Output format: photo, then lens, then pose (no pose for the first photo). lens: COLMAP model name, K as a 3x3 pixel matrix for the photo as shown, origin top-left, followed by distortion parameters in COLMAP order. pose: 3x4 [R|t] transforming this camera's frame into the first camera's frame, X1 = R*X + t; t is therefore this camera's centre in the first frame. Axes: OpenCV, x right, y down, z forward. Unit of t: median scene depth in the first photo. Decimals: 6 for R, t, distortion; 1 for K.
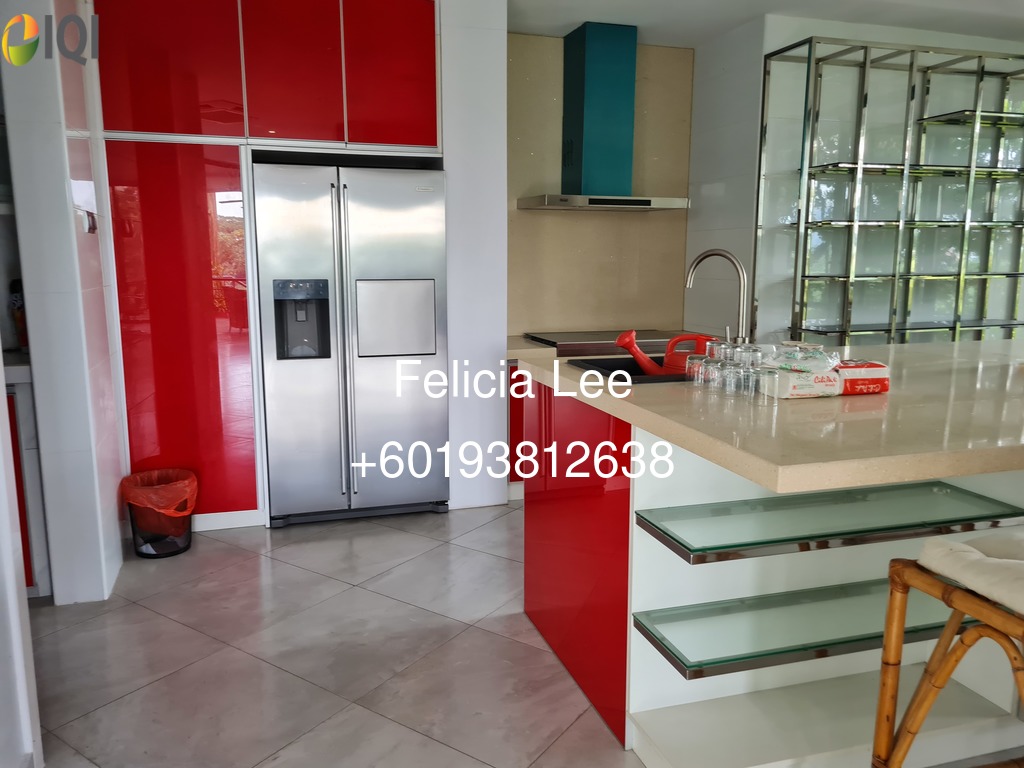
lens RADIAL K [[775.1, 0, 509.5], [0, 775.1, 387.8], [0, 0, 1]] dist [0.042583, -0.010820]
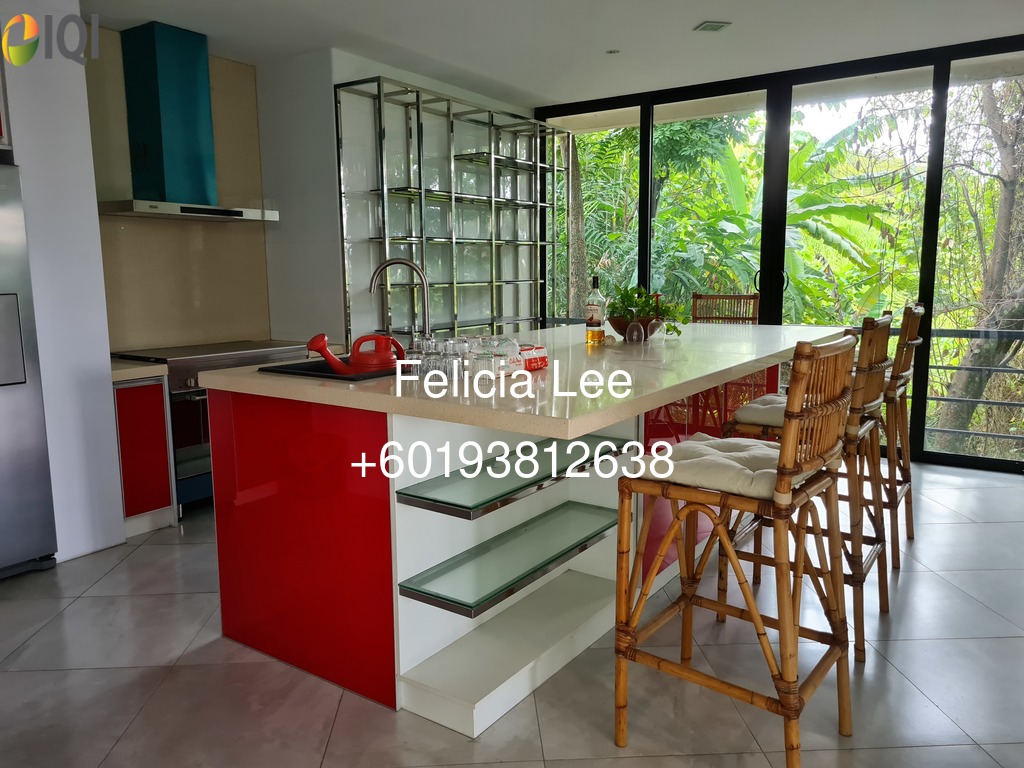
lens RADIAL K [[775.1, 0, 521.0], [0, 775.1, 377.2], [0, 0, 1]] dist [0.042583, -0.010820]
pose [[0.786352, -0.092083, 0.610877, -0.185795], [0.110912, 0.993805, 0.007033, 0.004771], [-0.607740, 0.062223, 0.791694, -0.001875]]
